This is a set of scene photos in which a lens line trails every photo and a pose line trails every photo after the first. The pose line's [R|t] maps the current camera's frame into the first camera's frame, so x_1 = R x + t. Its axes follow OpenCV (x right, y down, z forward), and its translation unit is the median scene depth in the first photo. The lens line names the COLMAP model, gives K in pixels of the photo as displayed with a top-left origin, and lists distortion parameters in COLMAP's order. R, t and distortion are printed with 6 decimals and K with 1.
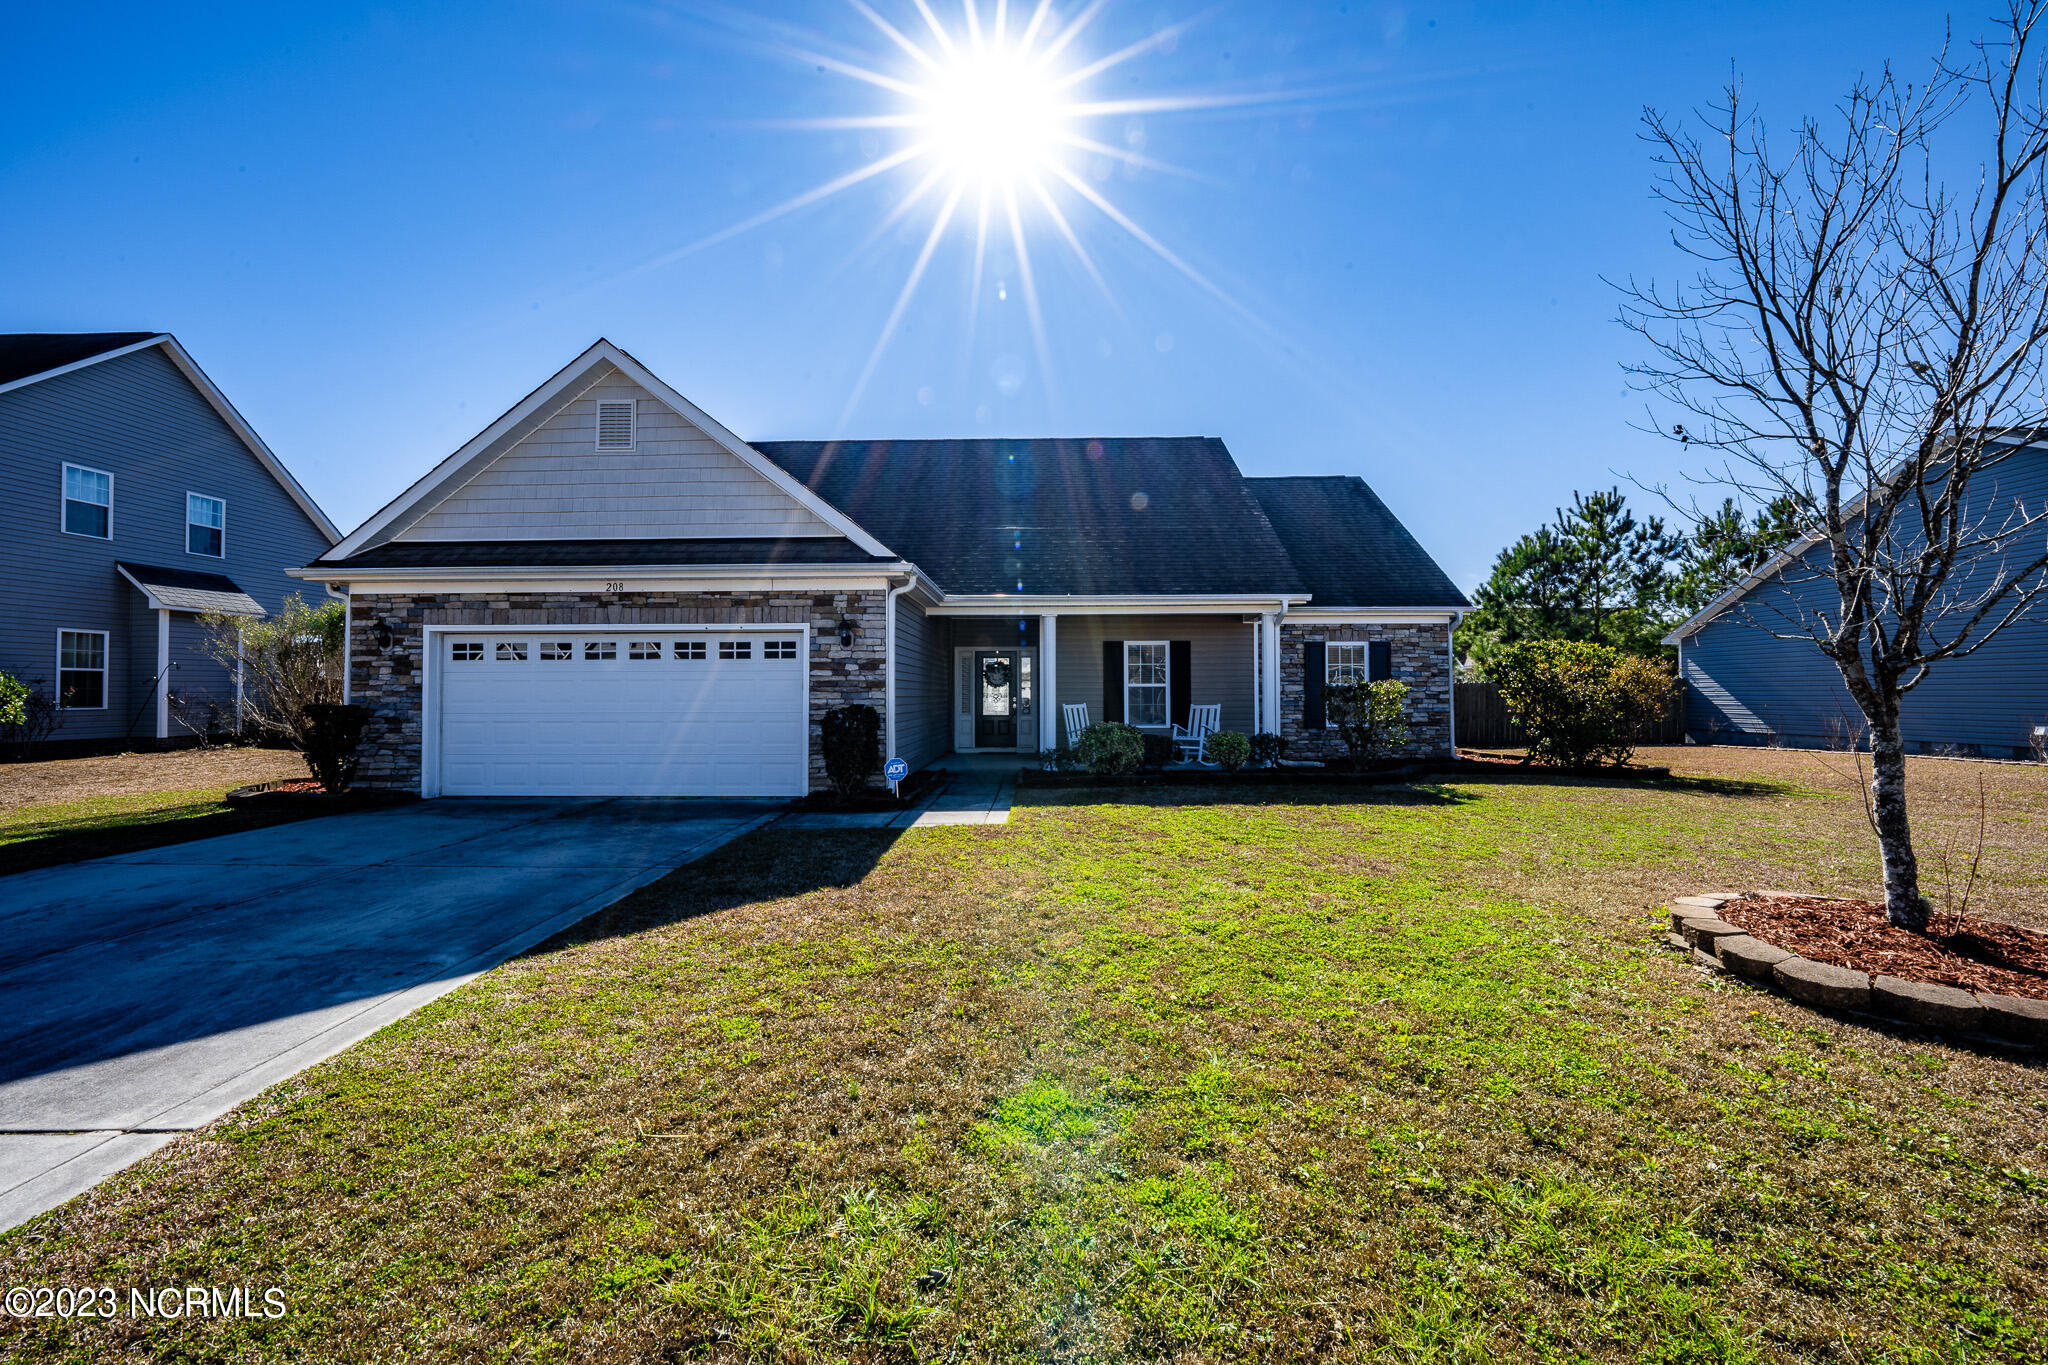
lens RADIAL K [[793.0, 0, 1024.0], [0, 793.0, 682.5], [0, 0, 1]] dist [-0.023436, 0.007783]
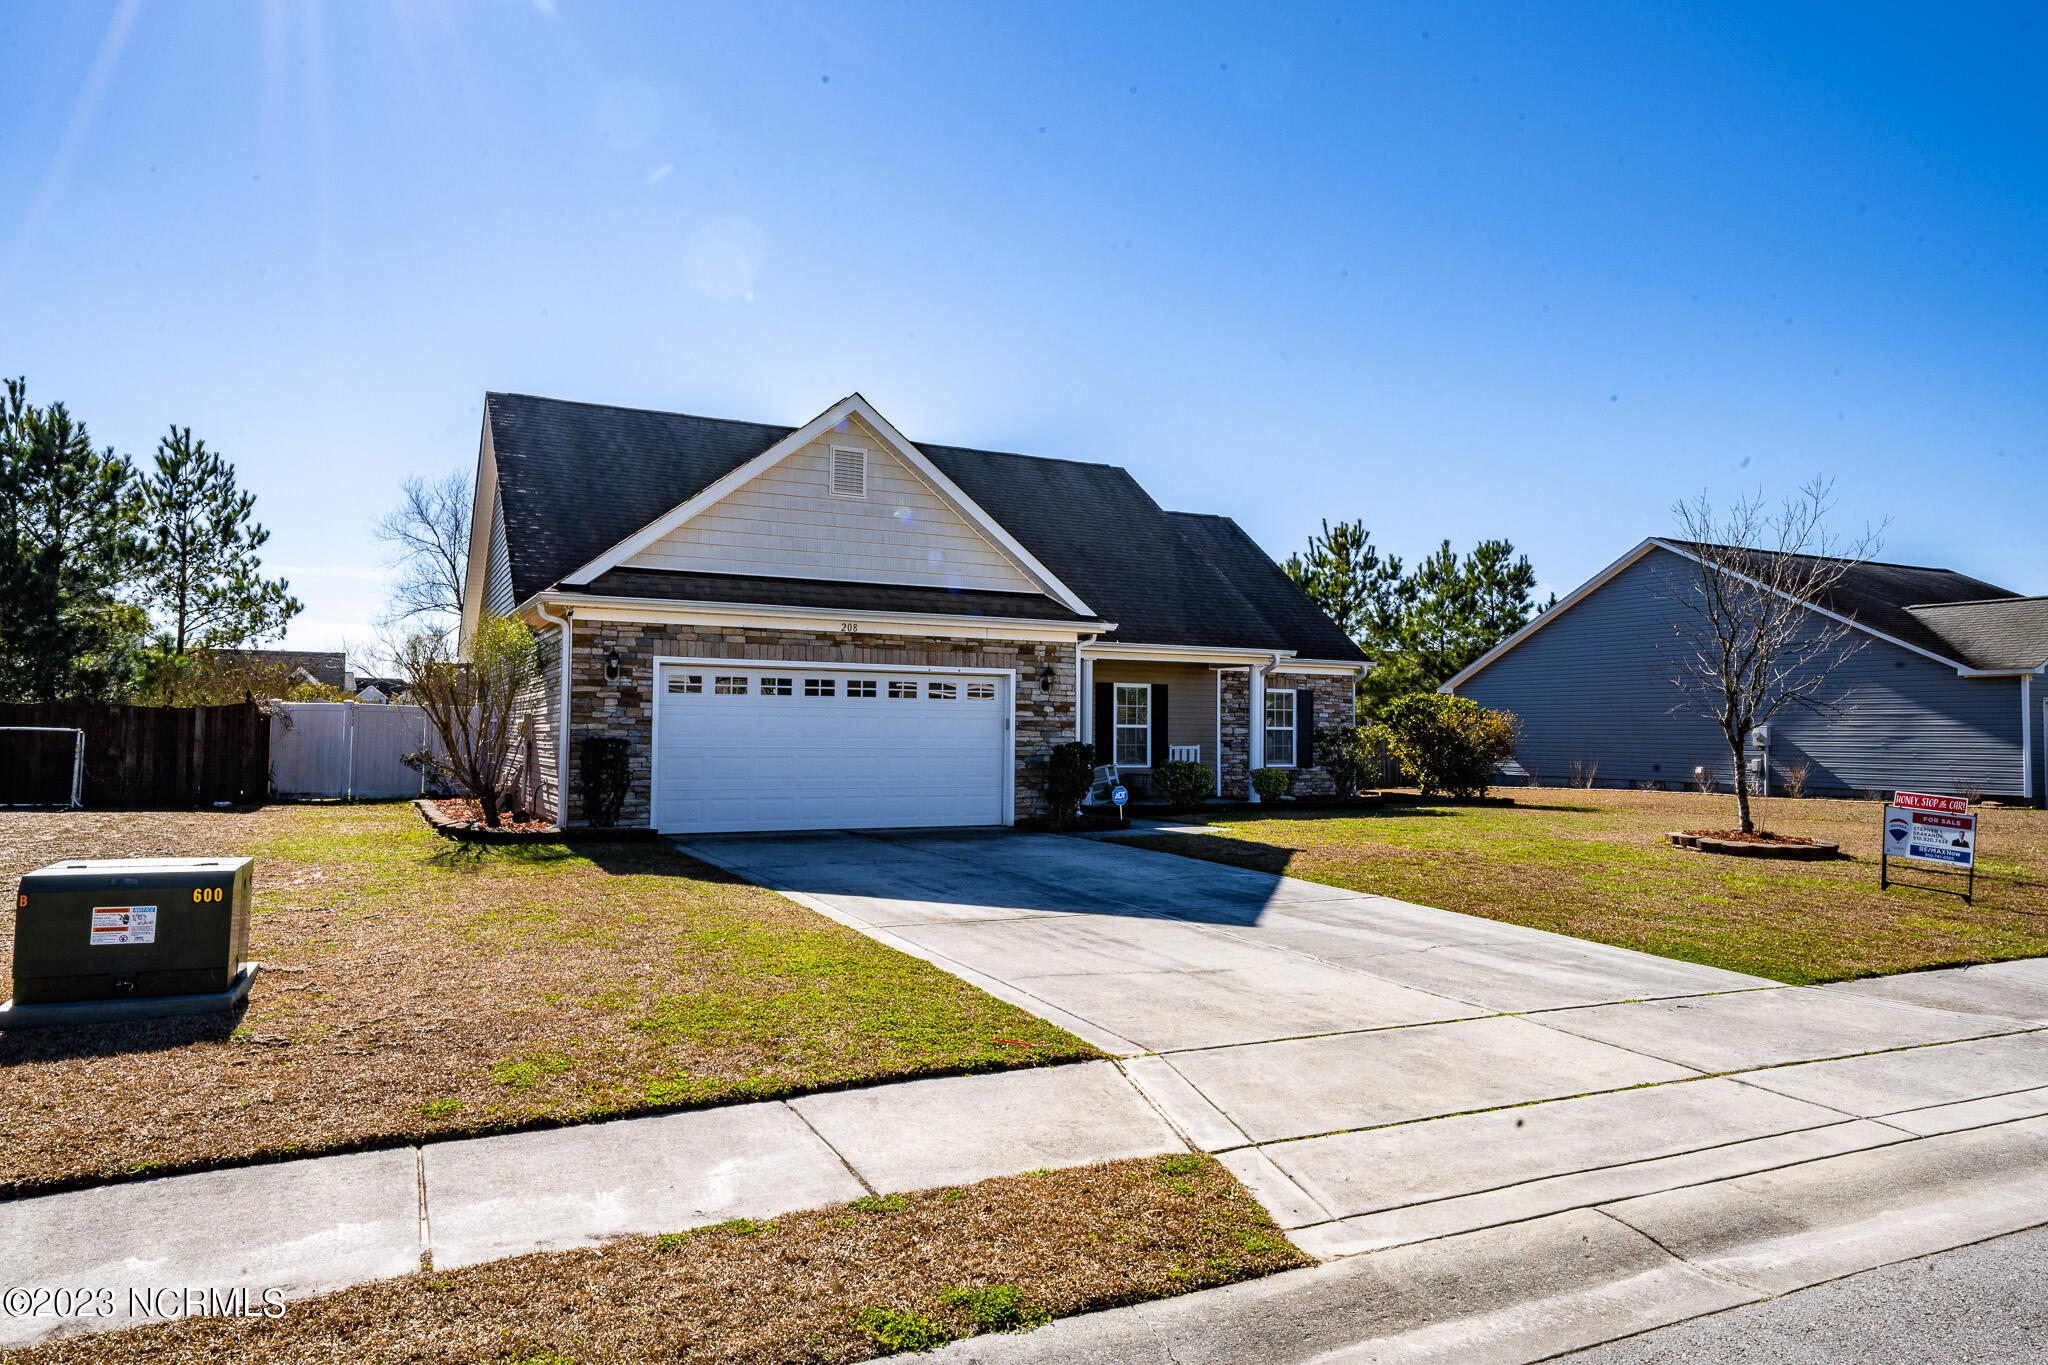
lens RADIAL K [[1293.3, 0, 1024.0], [0, 1293.3, 682.5], [0, 0, 1]] dist [0.022010, 0.000174]
pose [[0.881626, 0.030419, 0.470967, -1.110681], [-0.019292, 0.999409, -0.028436, -0.004068], [-0.471554, 0.015984, 0.881693, -0.614668]]
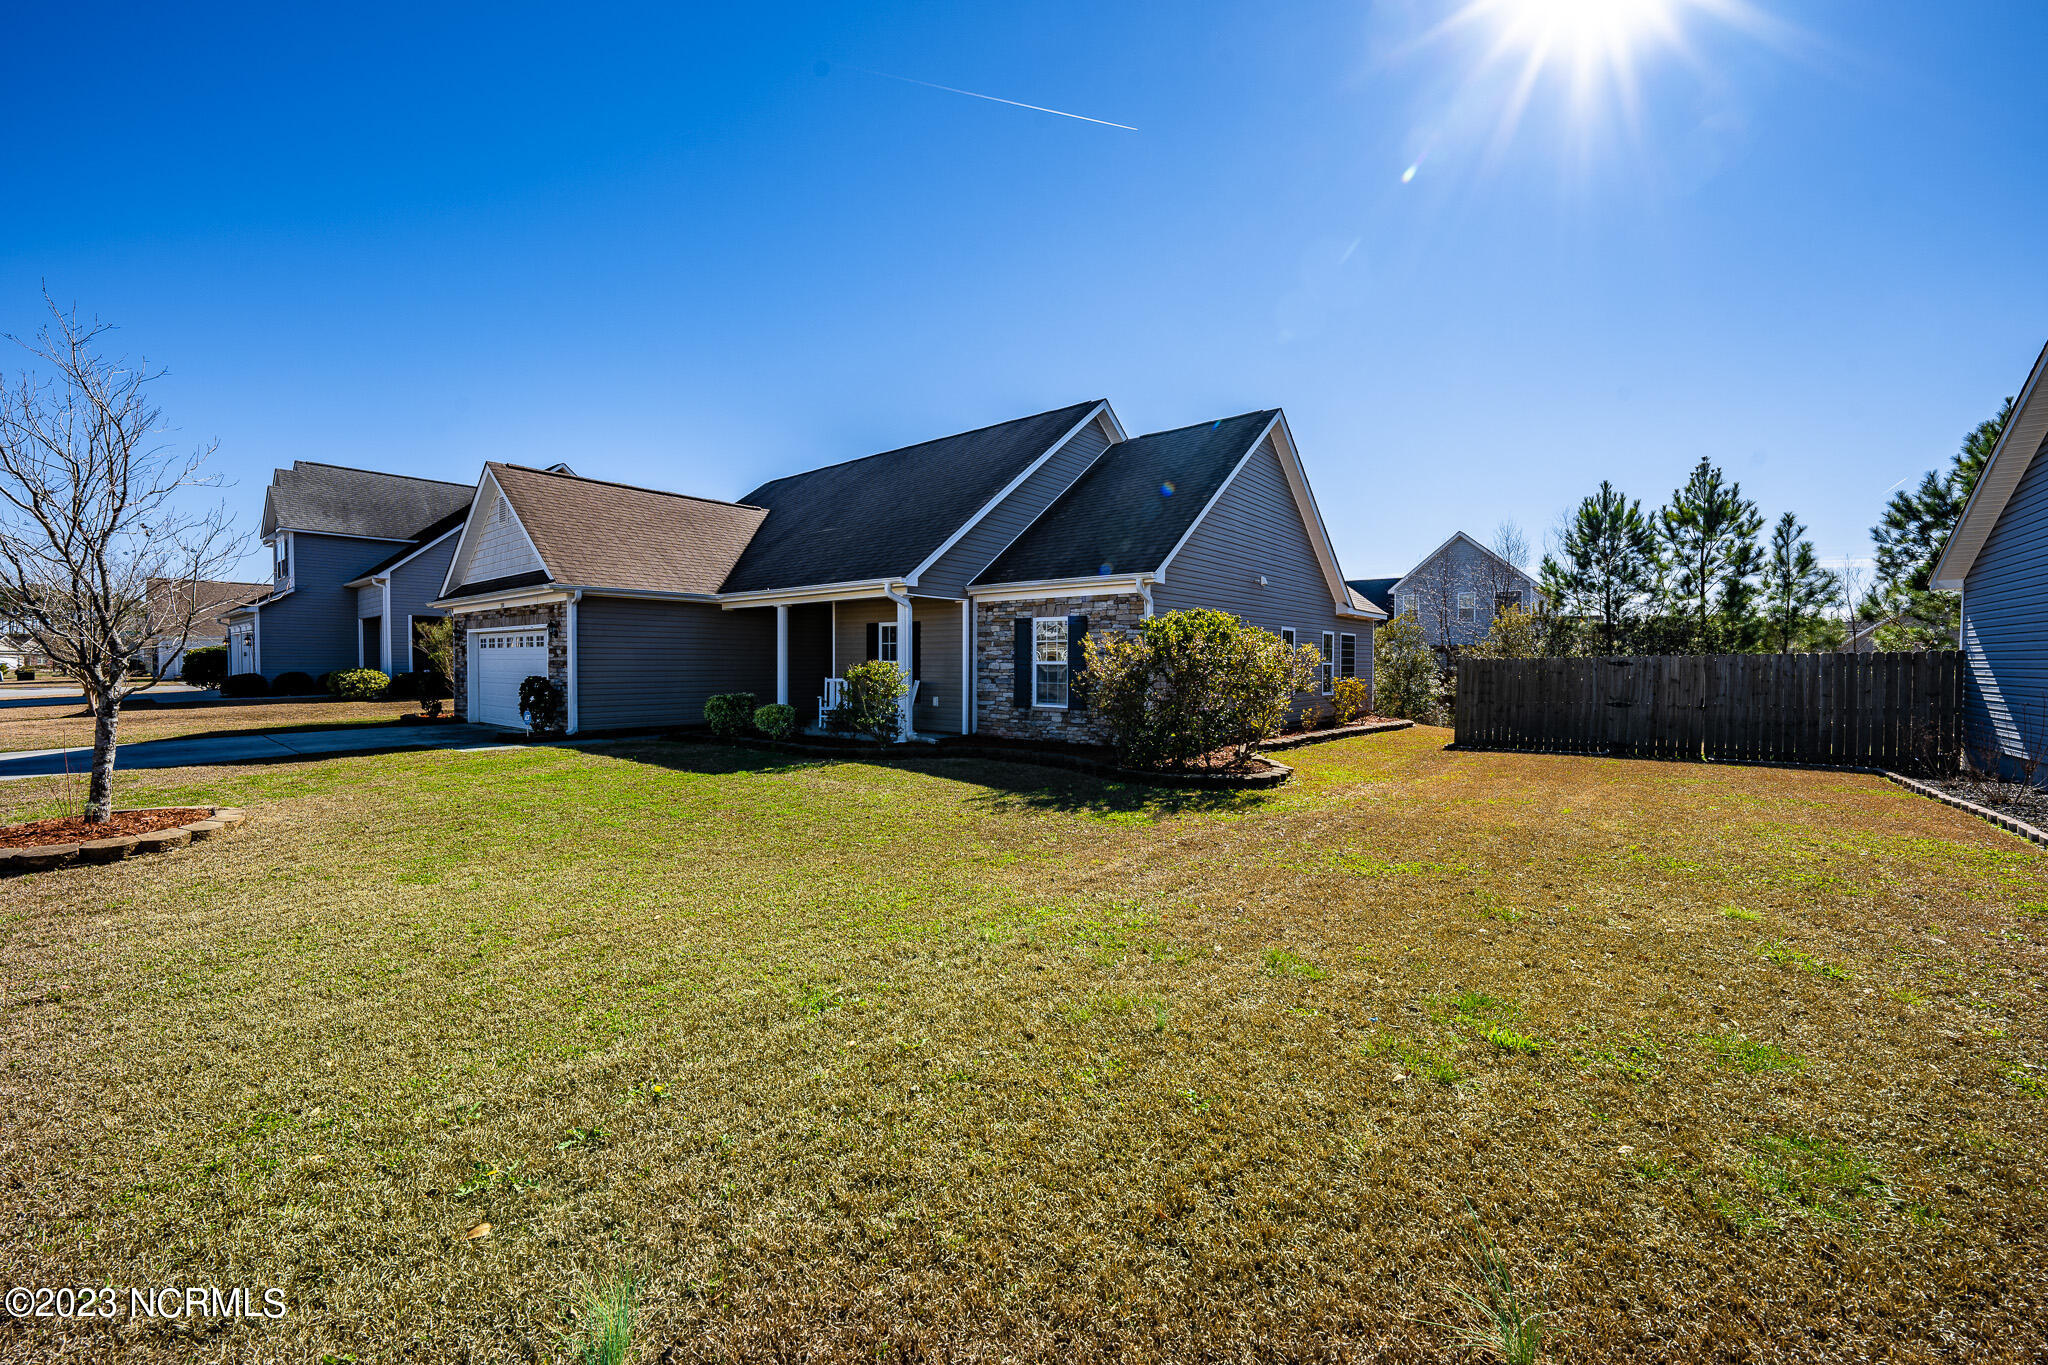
lens RADIAL K [[792.0, 0, 1023.6], [0, 792.0, 679.2], [0, 0, 1]] dist [-0.023511, 0.007757]
pose [[0.780793, 0.021401, -0.624424, 1.435006], [0.004030, 0.999220, 0.039287, -0.022098], [0.624777, -0.033191, 0.780097, 0.360557]]
